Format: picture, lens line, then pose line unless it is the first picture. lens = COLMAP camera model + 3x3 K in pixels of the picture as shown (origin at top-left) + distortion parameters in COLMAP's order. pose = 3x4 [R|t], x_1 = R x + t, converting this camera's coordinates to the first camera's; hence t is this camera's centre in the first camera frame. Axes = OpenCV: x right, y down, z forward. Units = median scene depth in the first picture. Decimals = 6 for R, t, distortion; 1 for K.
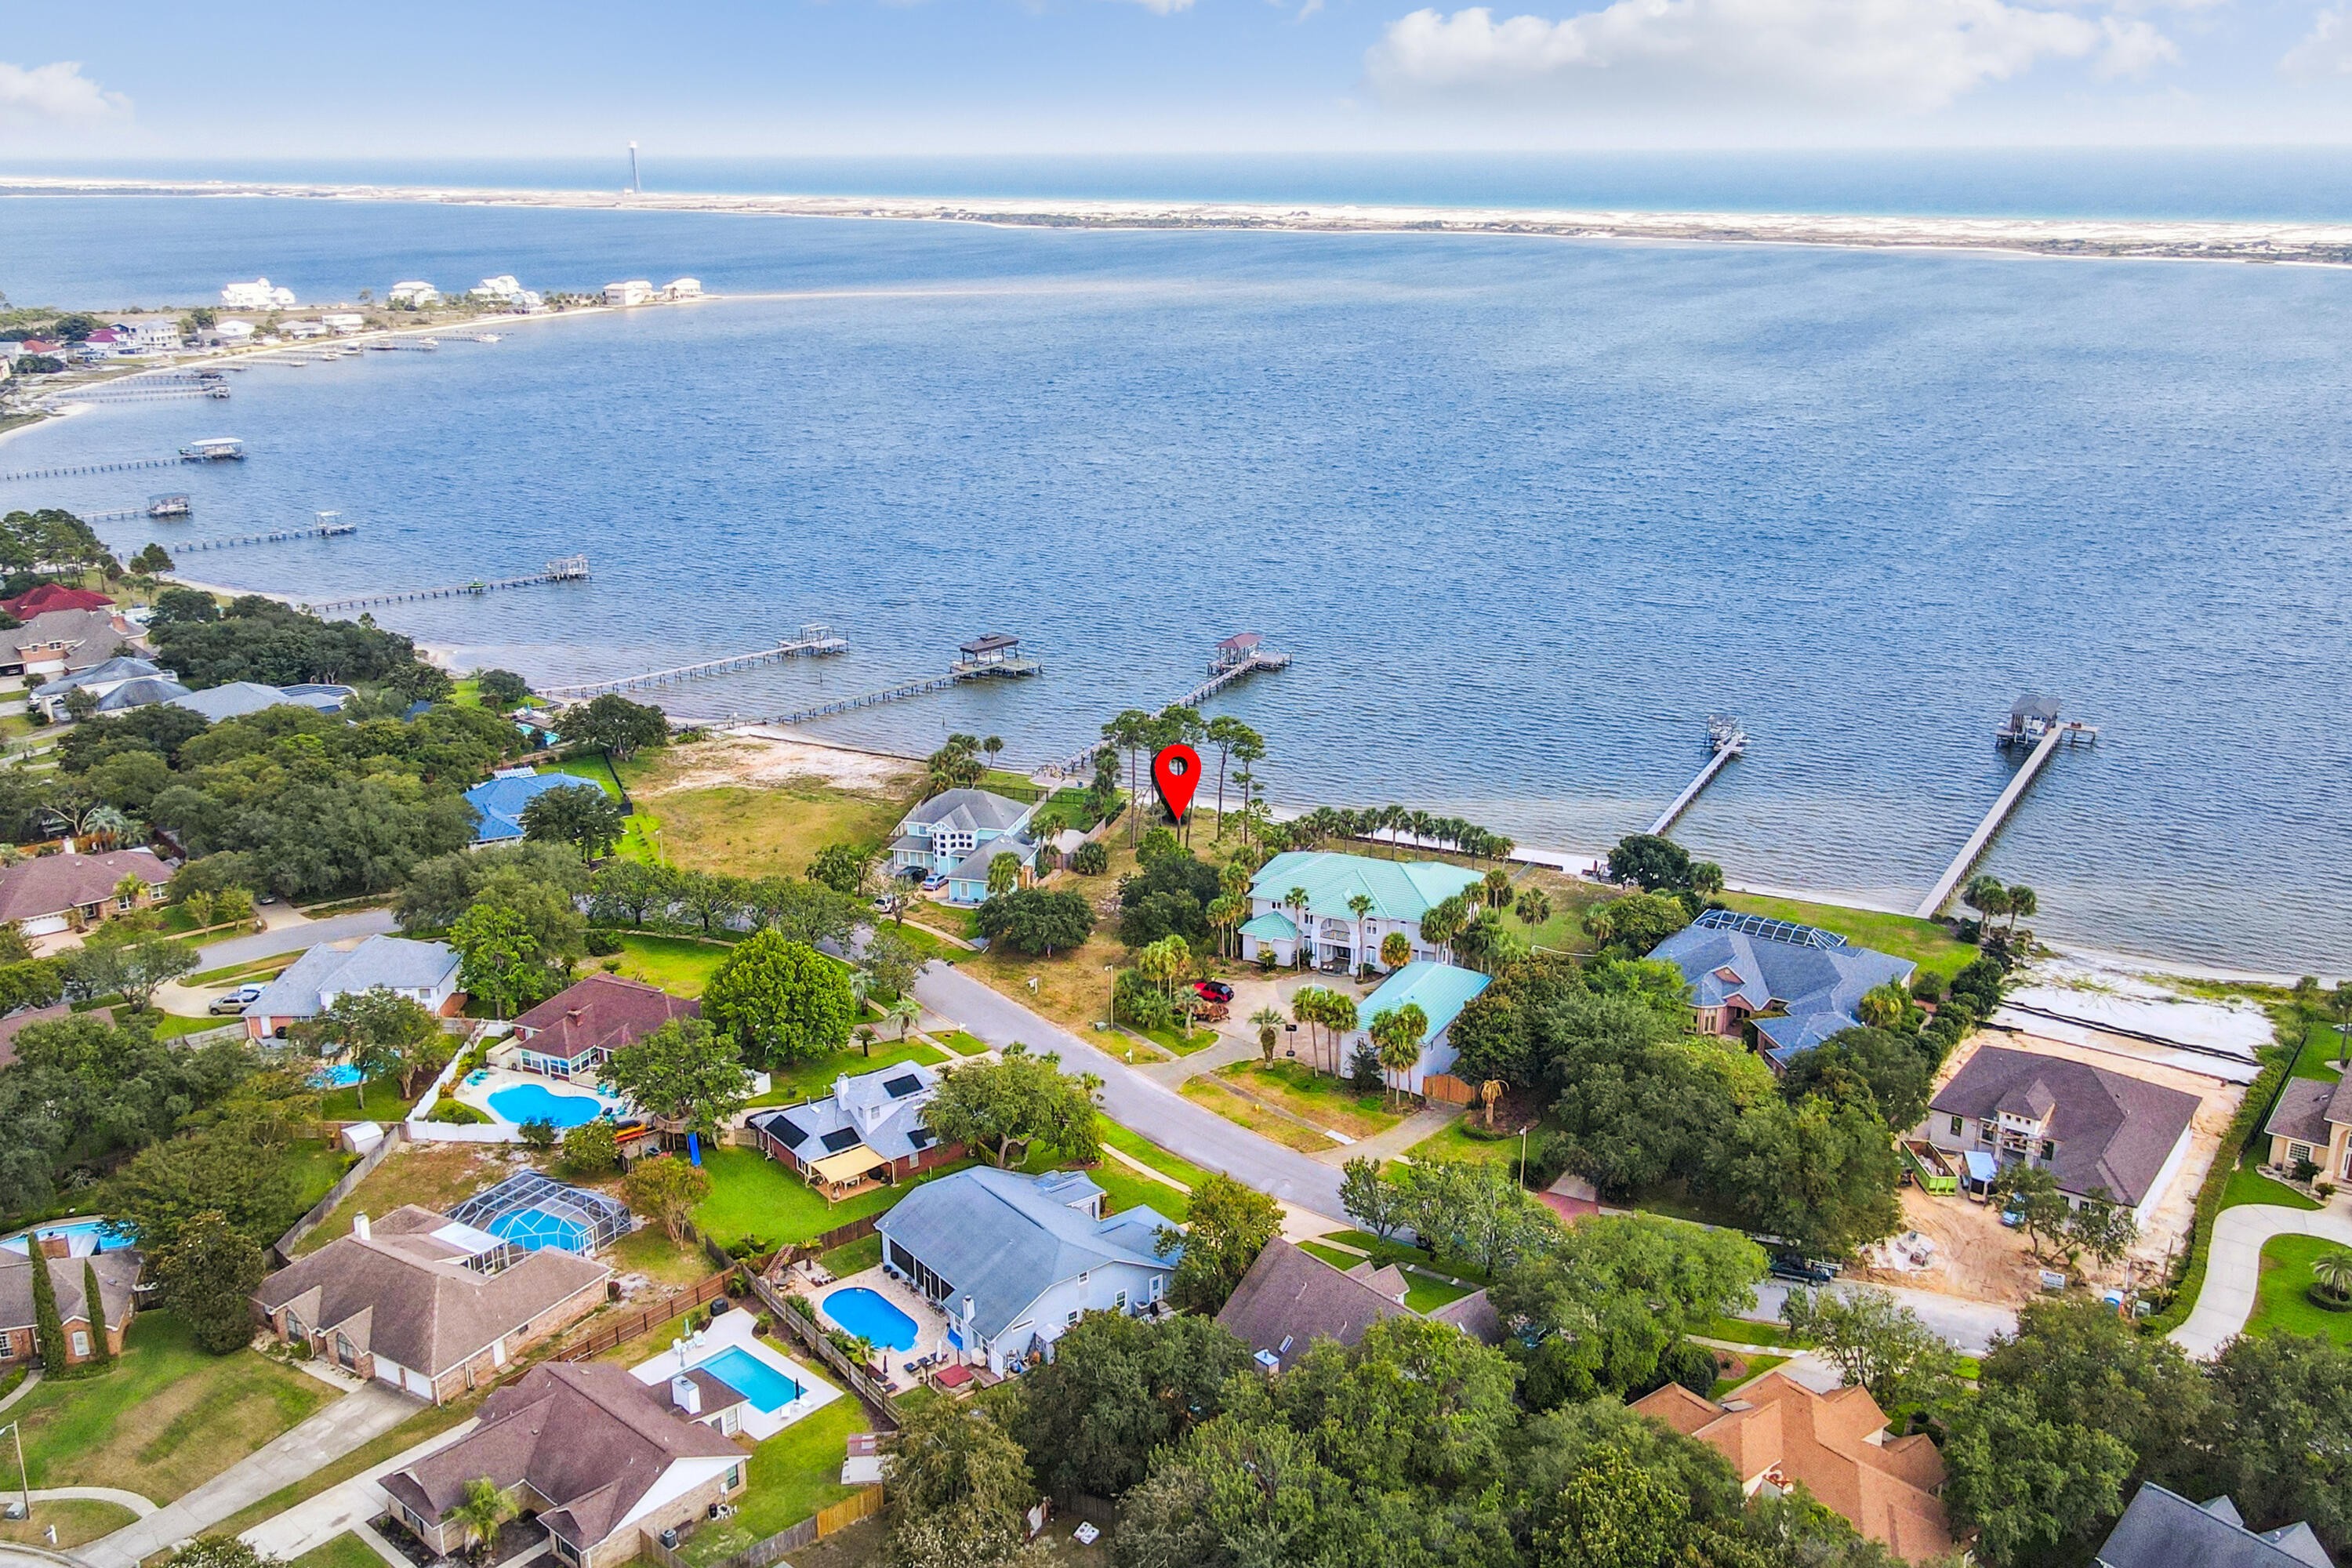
lens RADIAL K [[2051.6, 0, 1179.0], [0, 2051.6, 817.2], [0, 0, 1]] dist [-0.015982, 0.081085]
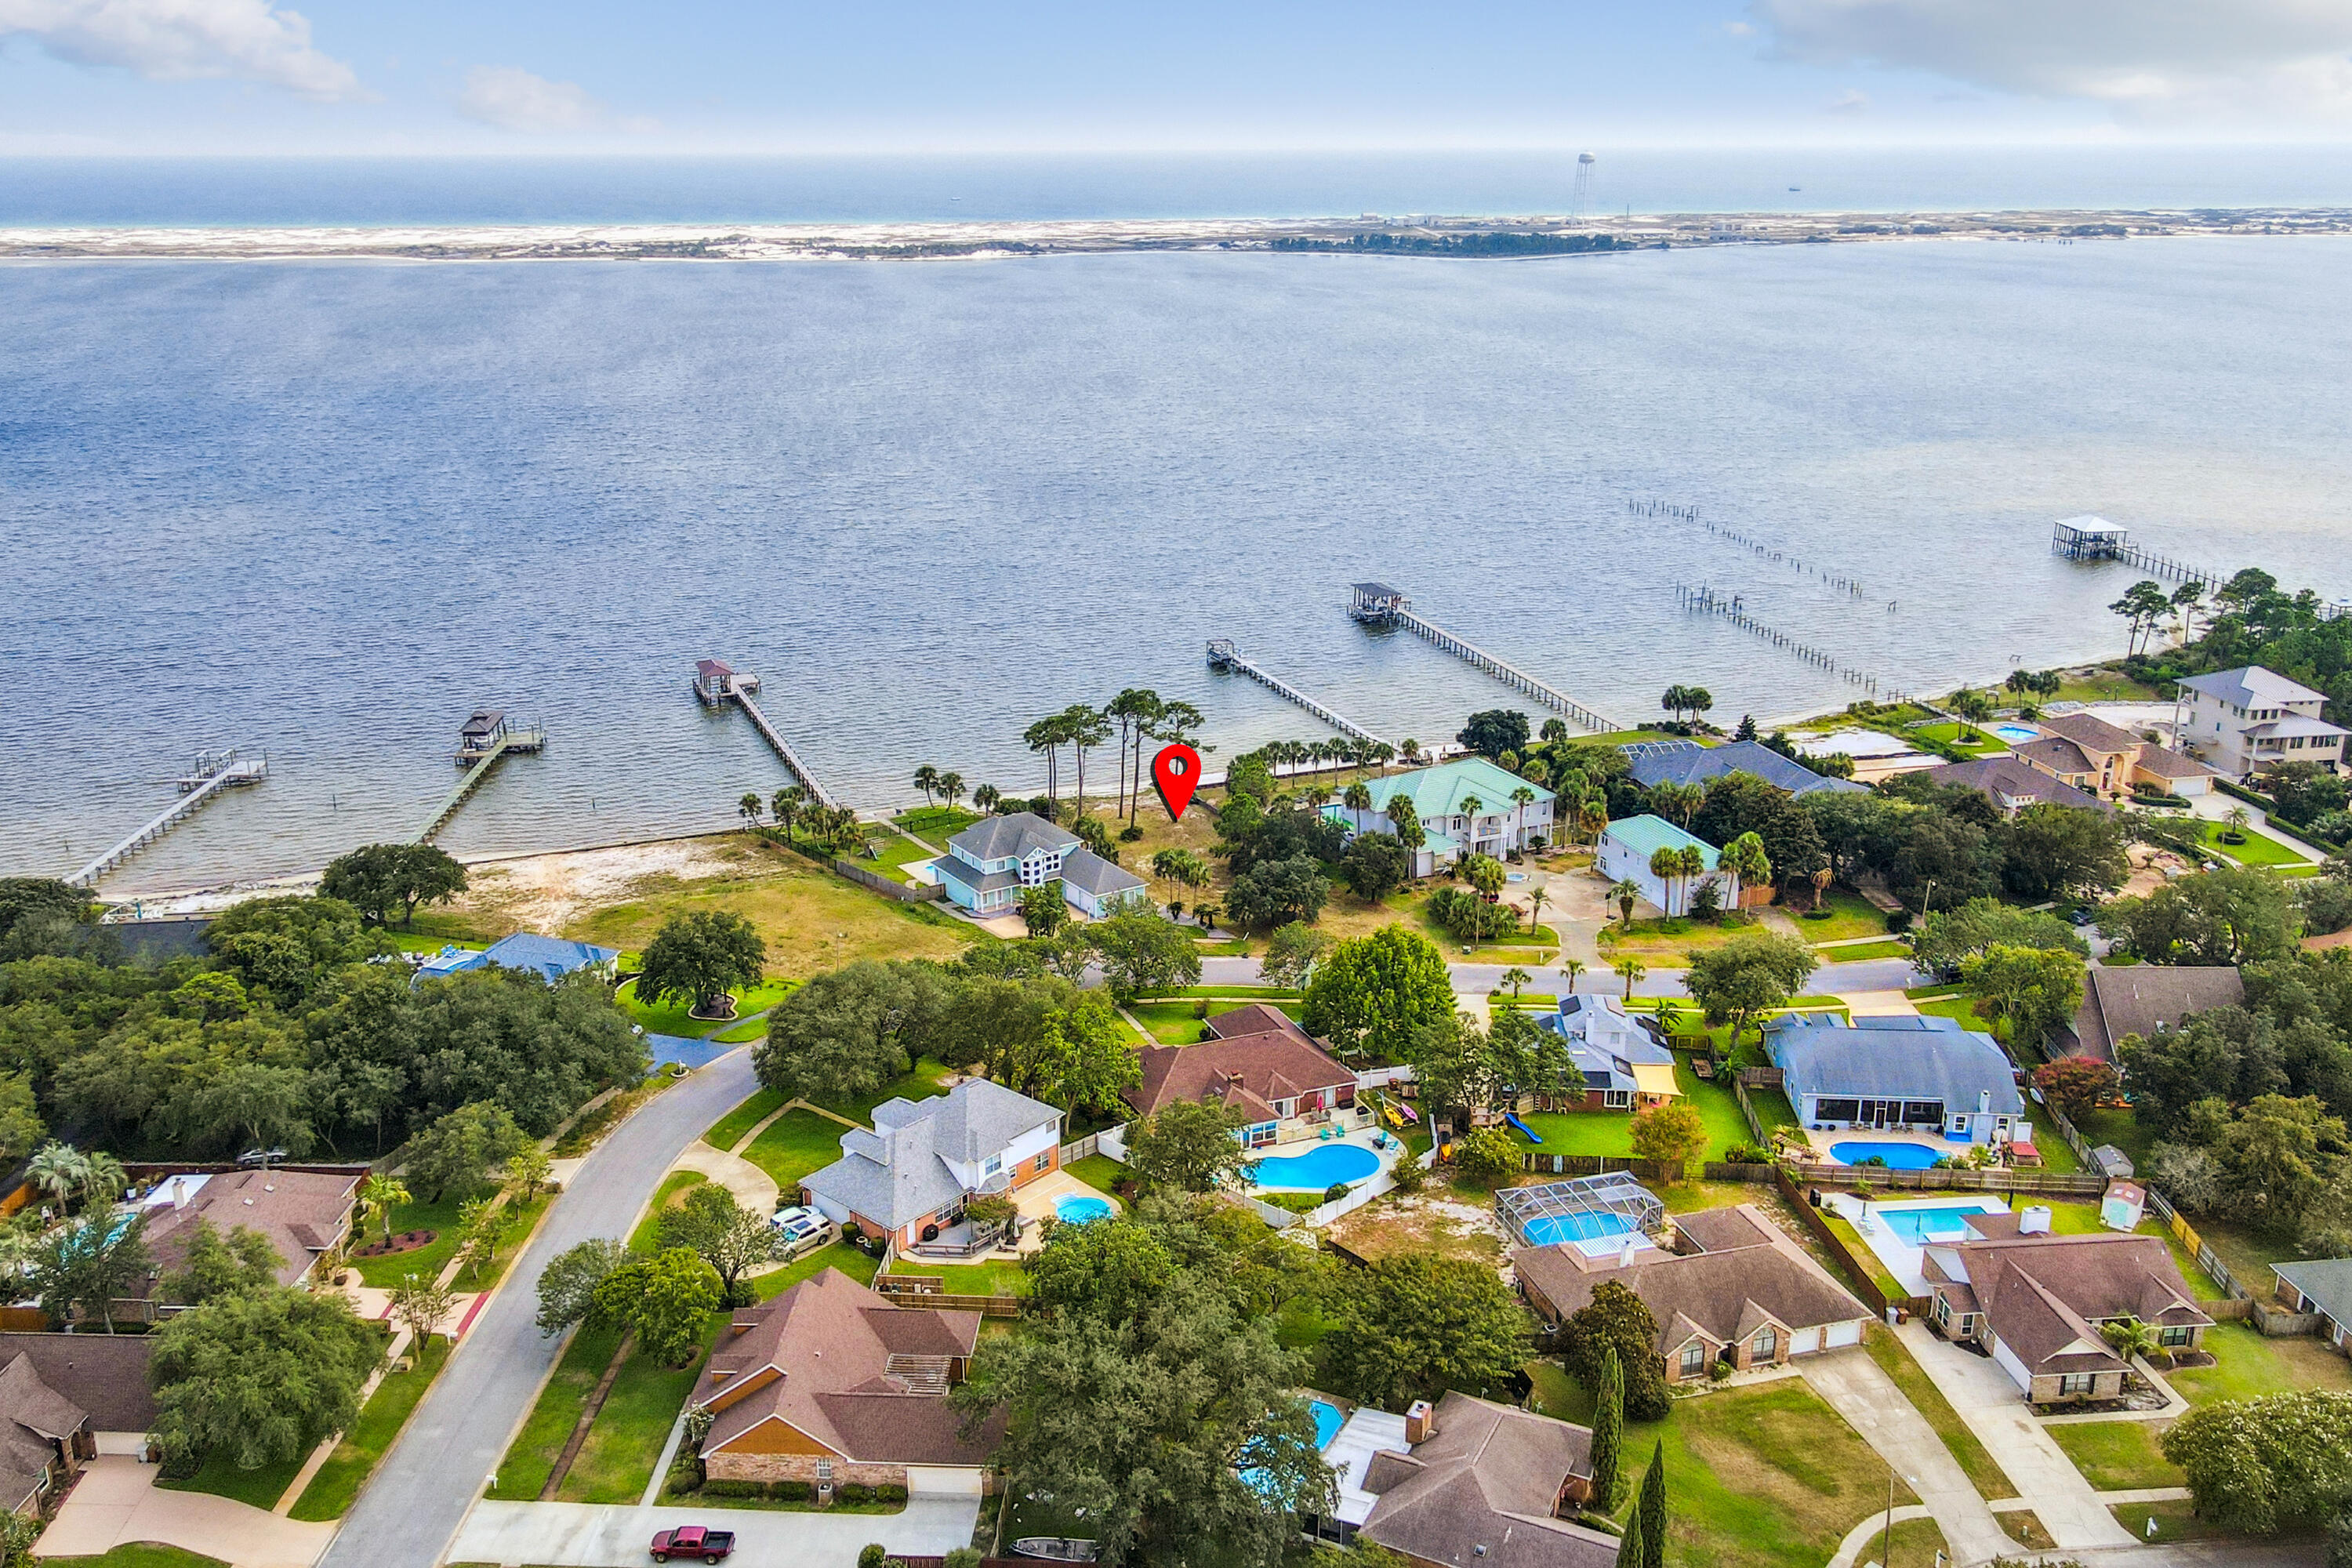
lens RADIAL K [[2051.6, 0, 1167.6], [0, 2051.6, 759.9], [0, 0, 1]] dist [-0.015982, 0.081085]
pose [[0.673747, -0.213791, 0.707360, -0.717225], [0.235413, 0.969459, 0.068780, -0.085880], [-0.700461, 0.120182, 0.703499, 0.276051]]
